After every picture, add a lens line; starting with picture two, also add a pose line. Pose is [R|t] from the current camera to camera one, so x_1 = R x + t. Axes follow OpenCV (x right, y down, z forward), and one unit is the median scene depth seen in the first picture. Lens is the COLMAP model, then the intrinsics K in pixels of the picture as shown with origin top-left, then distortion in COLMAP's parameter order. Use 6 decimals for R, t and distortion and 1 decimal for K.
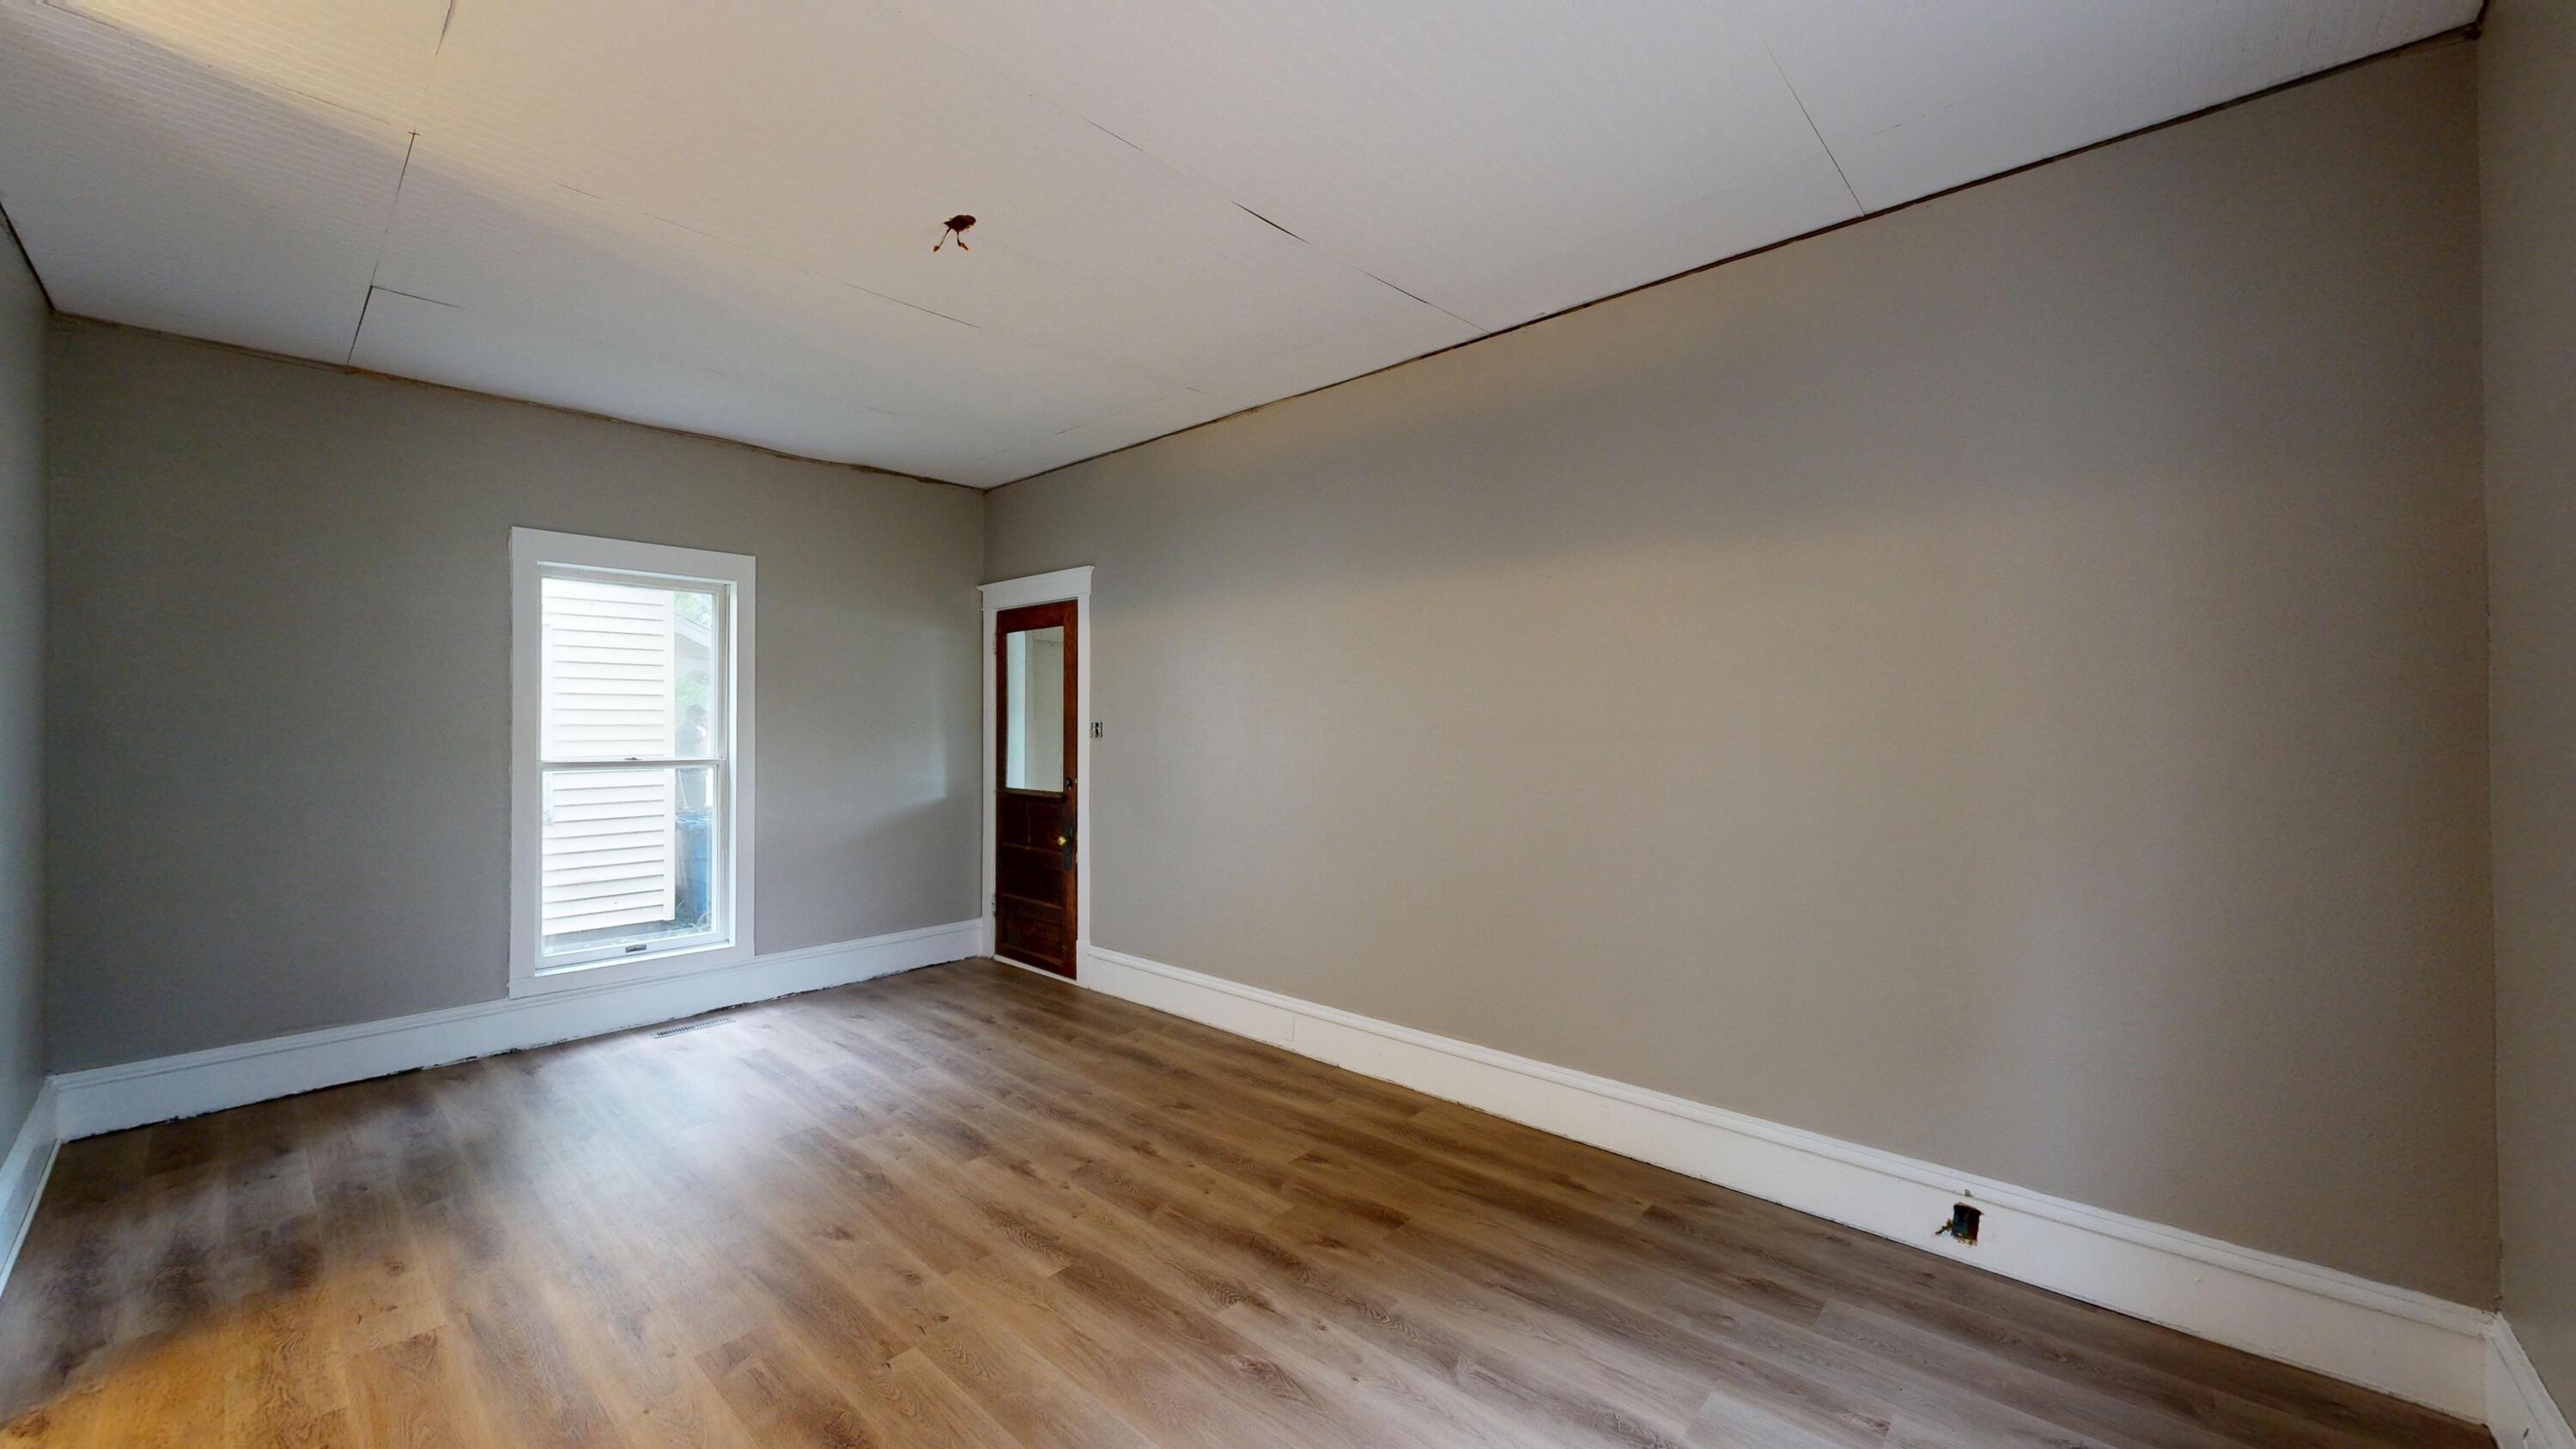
lens RADIAL K [[941.8, 0, 1288.6], [0, 941.8, 727.9], [0, 0, 1]] dist [-0.000476, -0.000067]
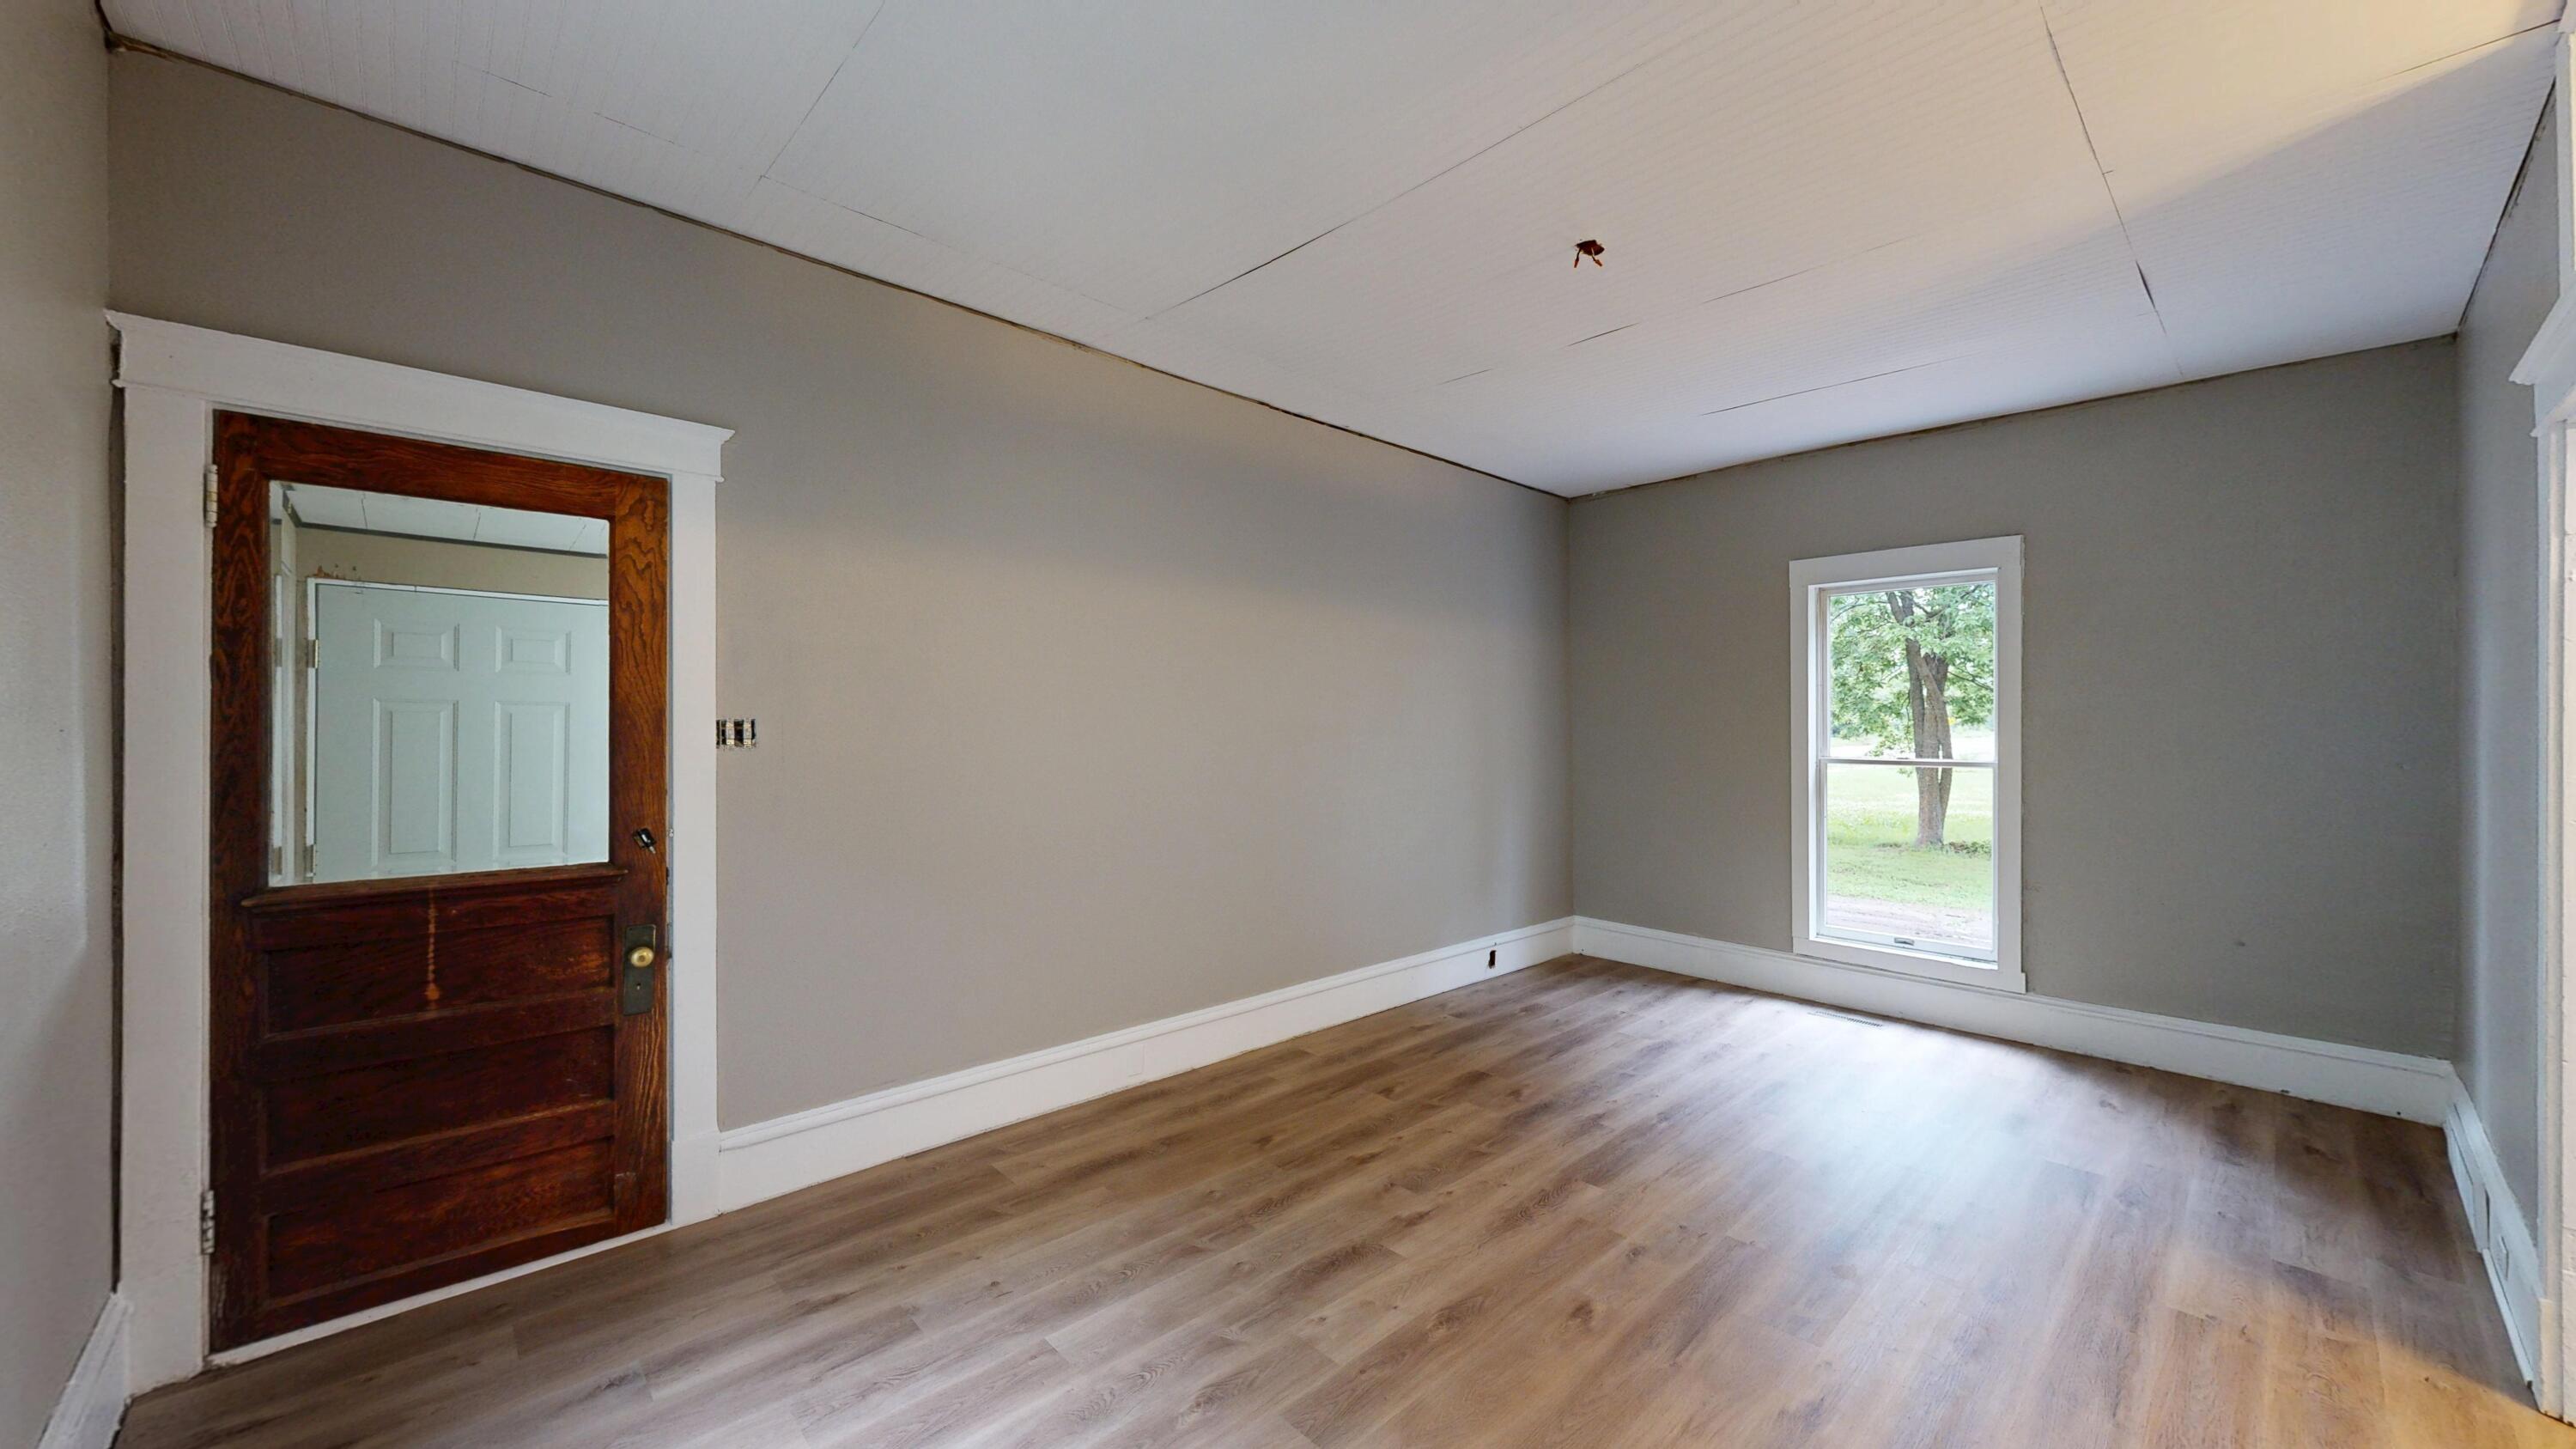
lens RADIAL K [[941.8, 0, 1288.6], [0, 941.8, 727.9], [0, 0, 1]] dist [-0.000476, -0.000067]
pose [[0.085580, -0.000656, 0.996331, -1.055041], [-0.000951, 0.999999, 0.000740, -0.002231], [-0.996331, -0.001011, 0.085579, 0.923647]]
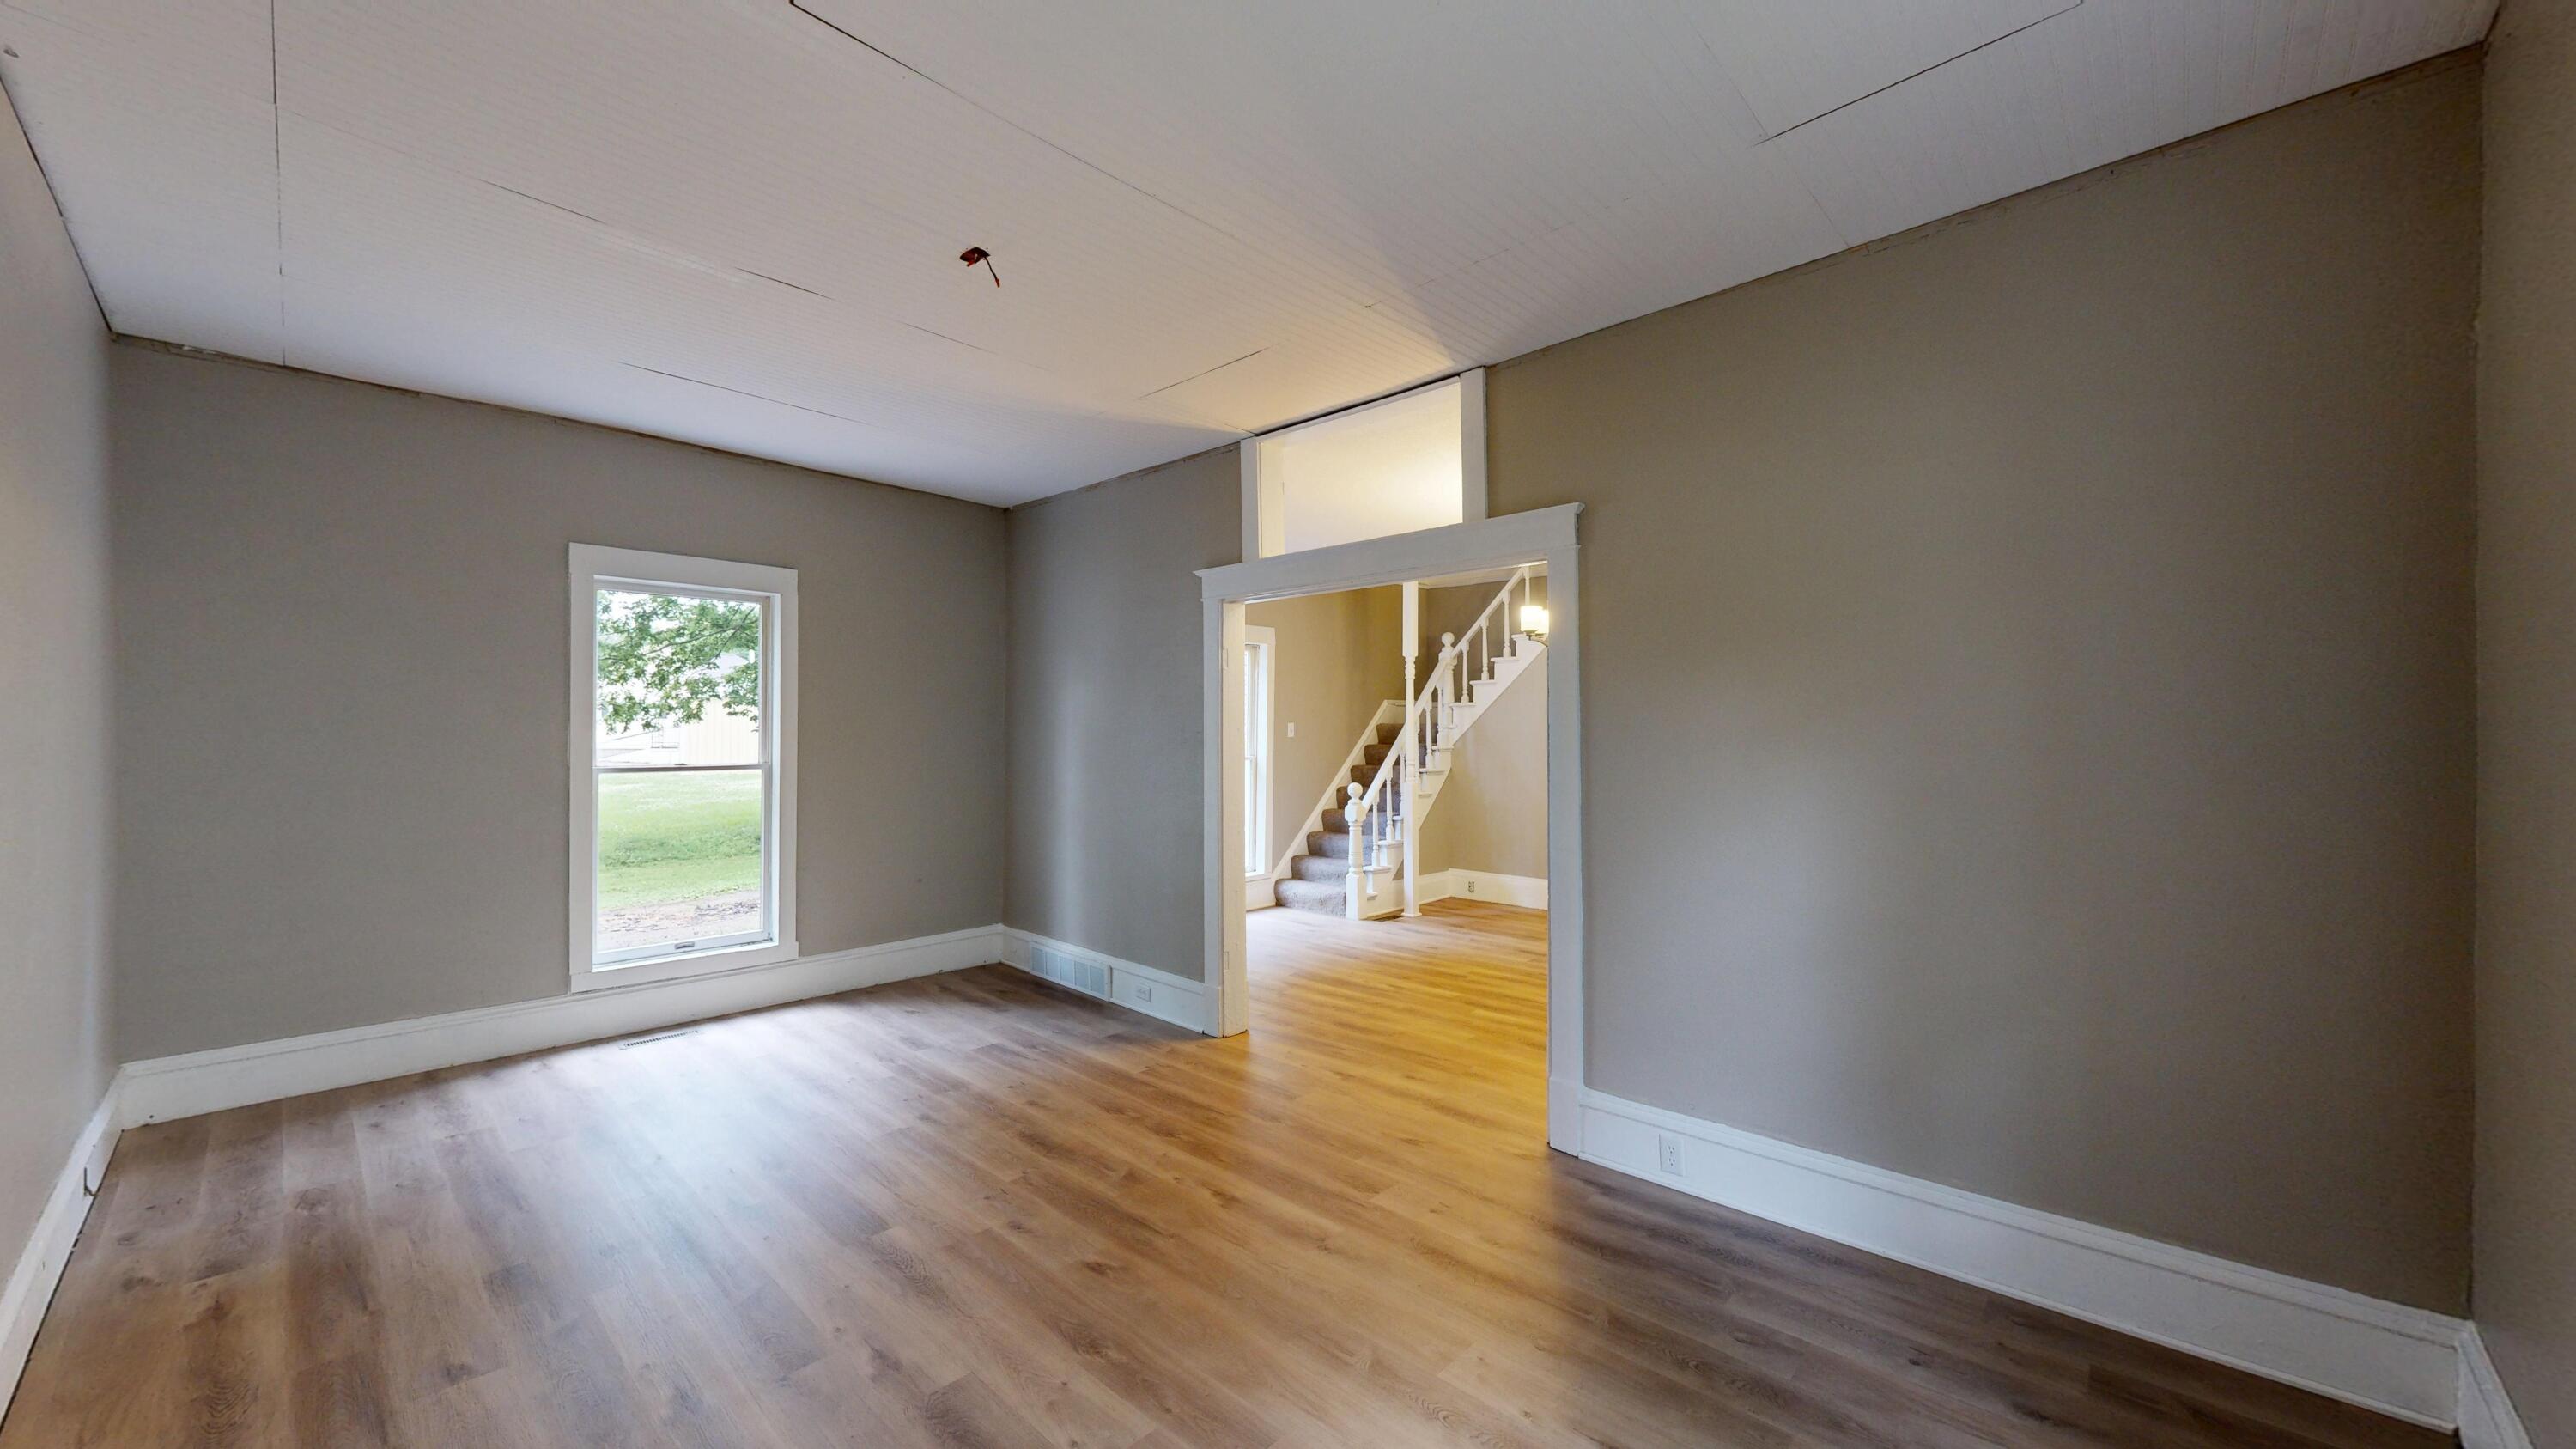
lens RADIAL K [[941.8, 0, 1288.6], [0, 941.8, 727.9], [0, 0, 1]] dist [-0.000476, -0.000067]
pose [[-0.999809, -0.000910, 0.019548, -0.532193], [-0.000941, 0.999998, -0.001555, -0.009605], [-0.019546, -0.001573, -0.999808, 1.511543]]
